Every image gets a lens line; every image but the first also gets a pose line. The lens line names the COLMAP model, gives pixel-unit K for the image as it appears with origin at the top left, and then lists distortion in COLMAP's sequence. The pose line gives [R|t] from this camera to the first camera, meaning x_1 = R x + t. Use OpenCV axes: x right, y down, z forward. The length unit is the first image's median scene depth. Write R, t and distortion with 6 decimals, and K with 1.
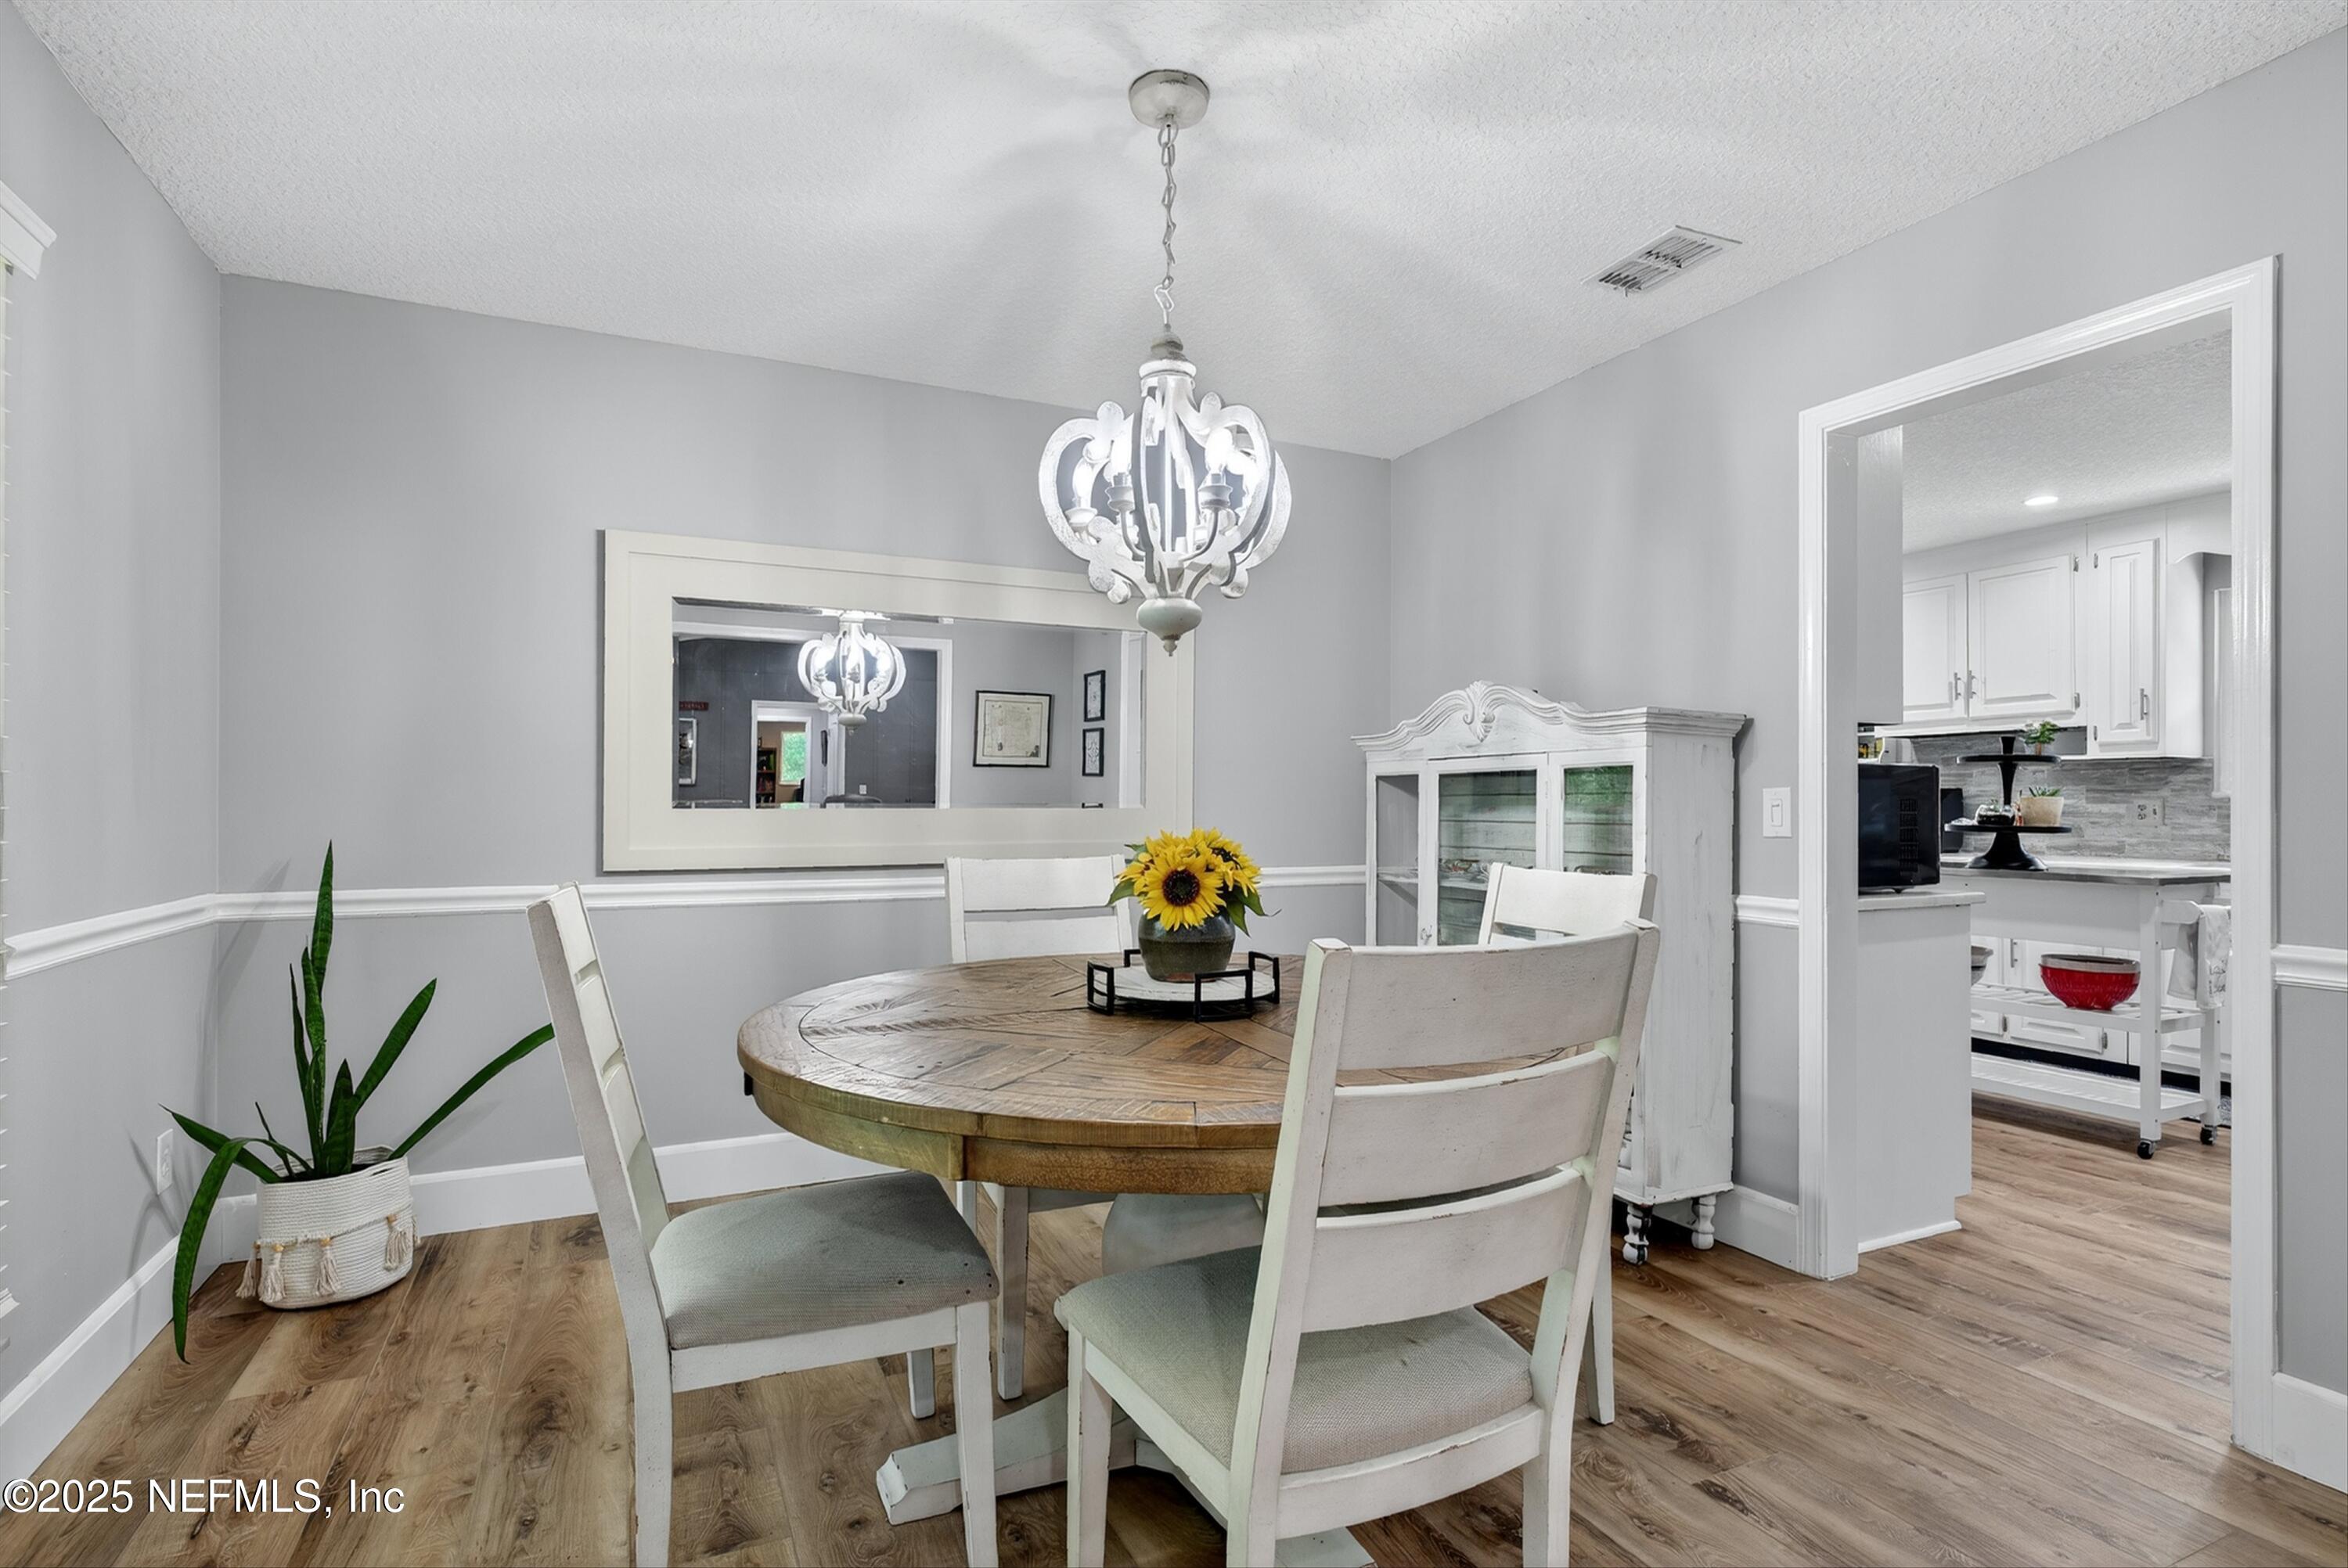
lens RADIAL K [[1151.5, 0, 1172.1], [0, 1151.5, 806.3], [0, 0, 1]] dist [0.010781, 0.000328]
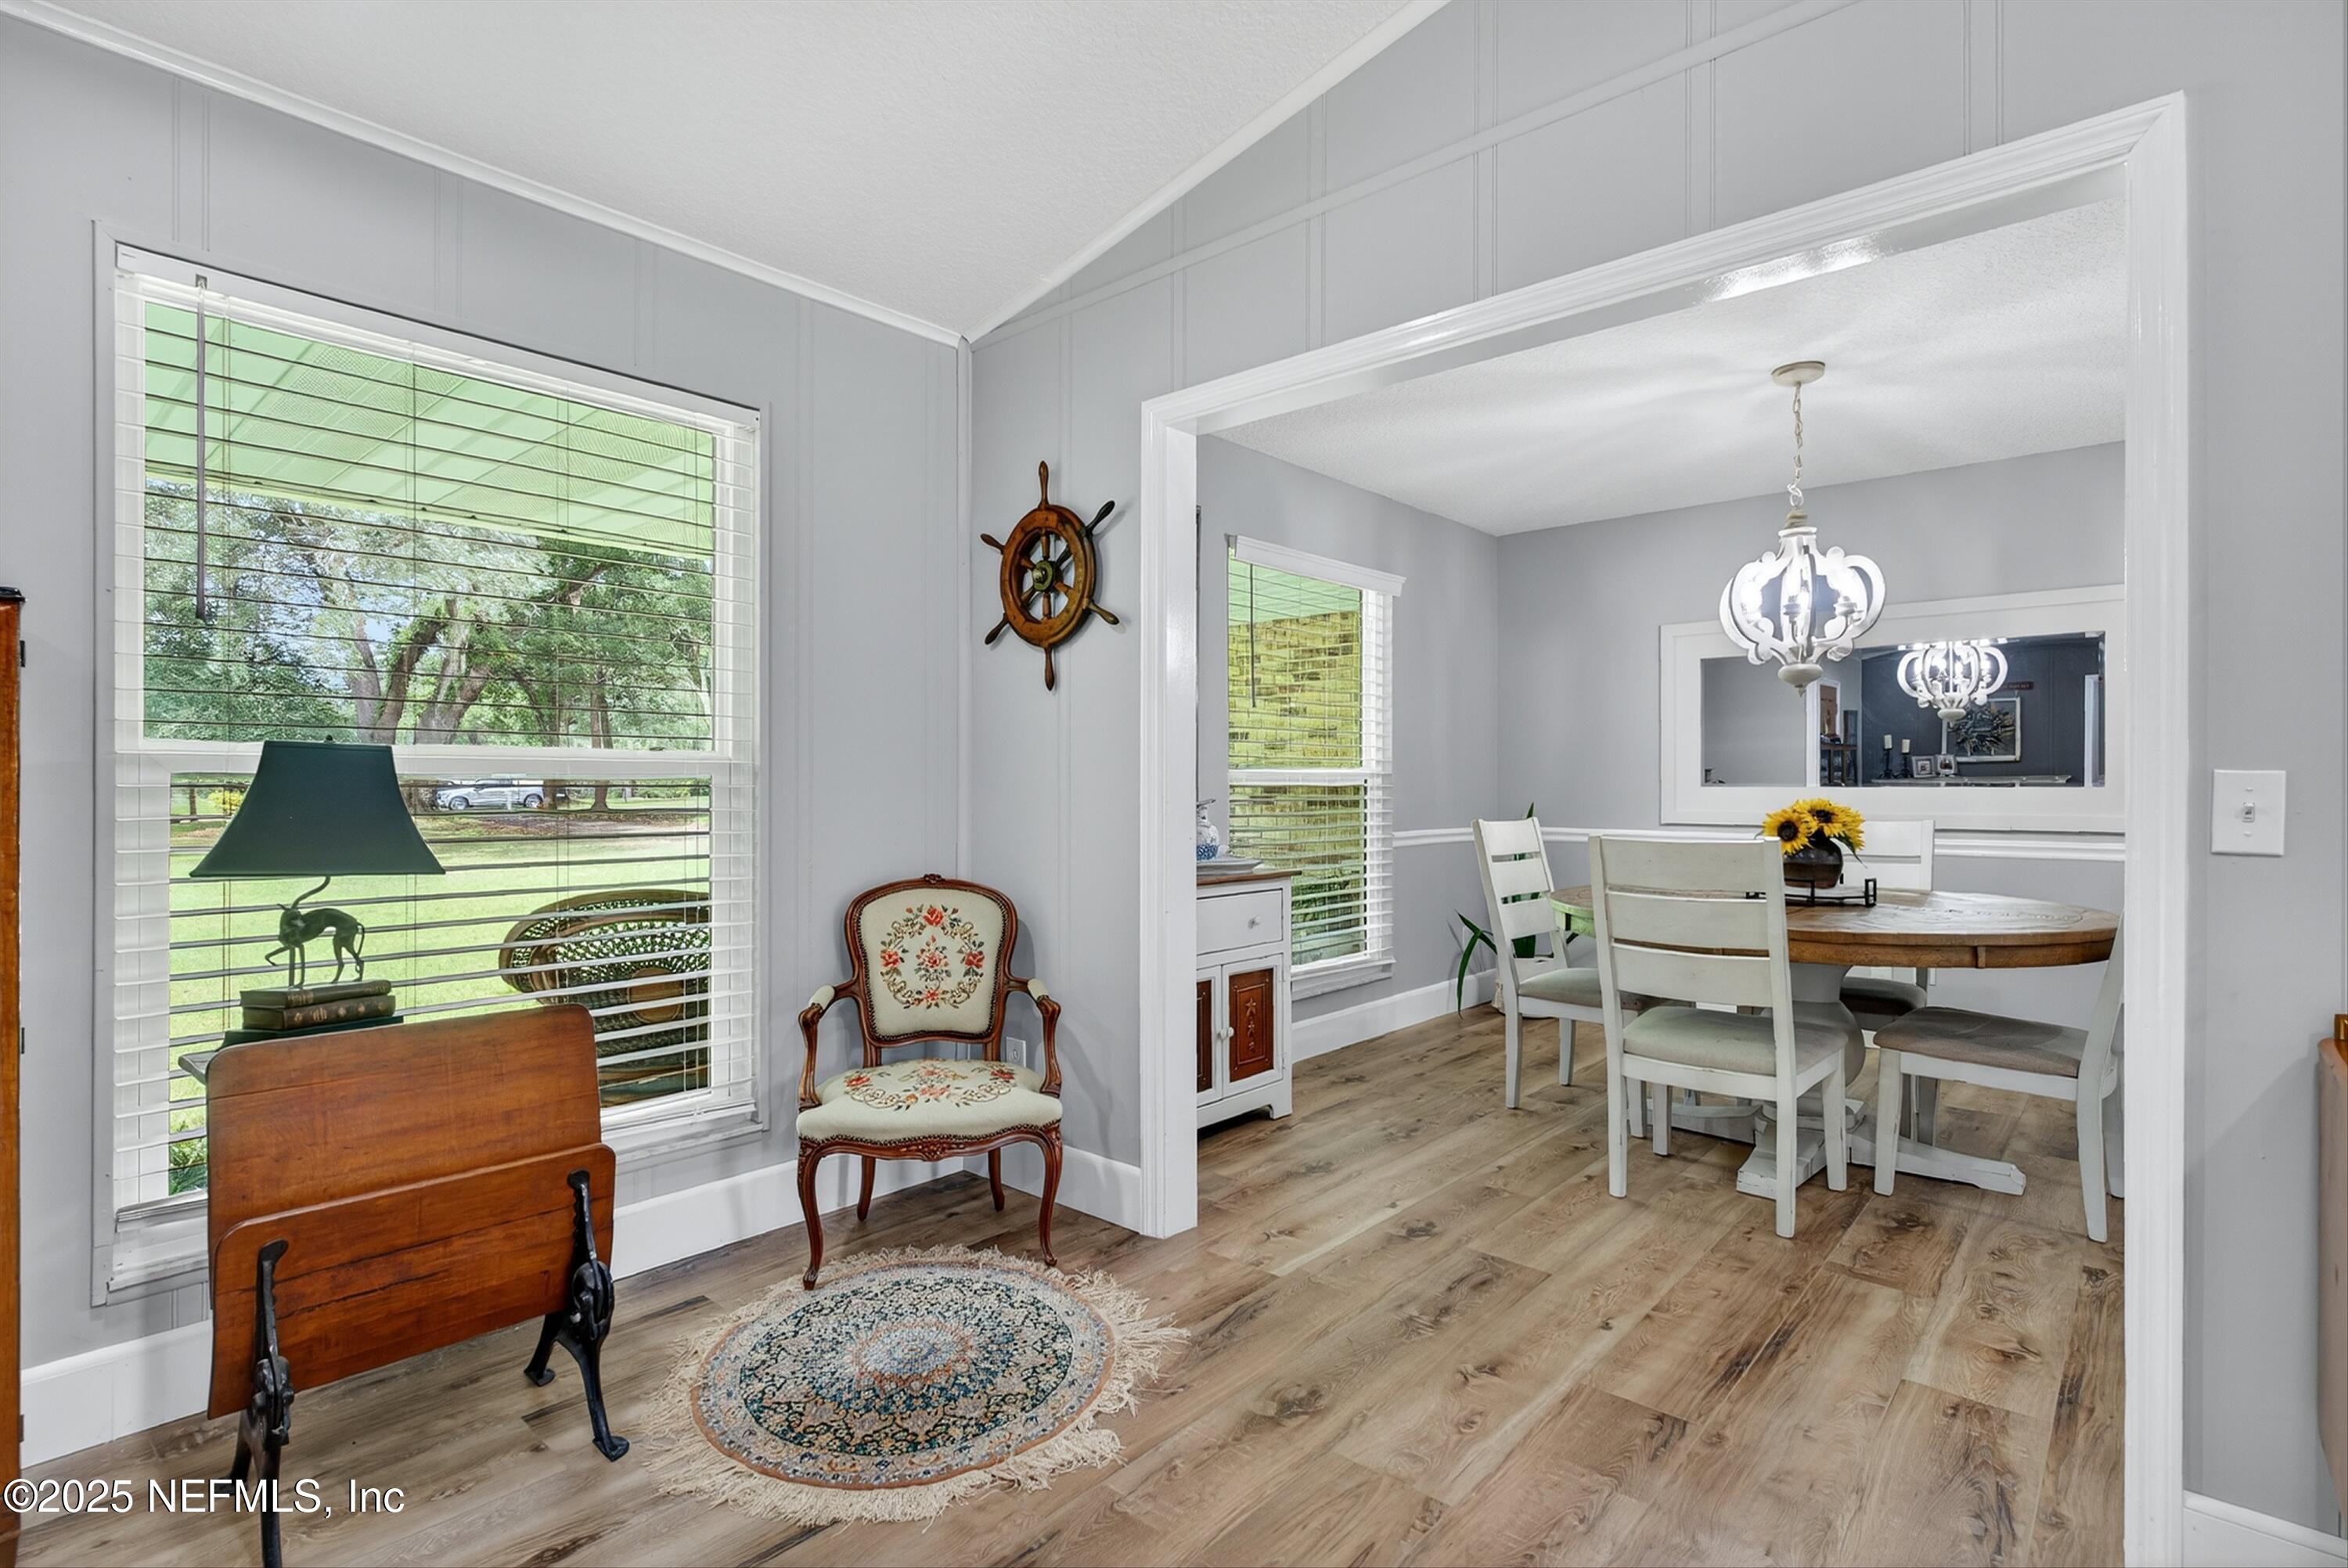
lens RADIAL K [[1151.5, 0, 1174.9], [0, 1151.5, 776.4], [0, 0, 1]] dist [0.010781, 0.000328]
pose [[0.406818, -0.001849, -0.913507, 1.192540], [-0.003270, 0.999989, -0.003480, -0.002932], [0.913503, 0.004403, 0.406808, -0.548712]]
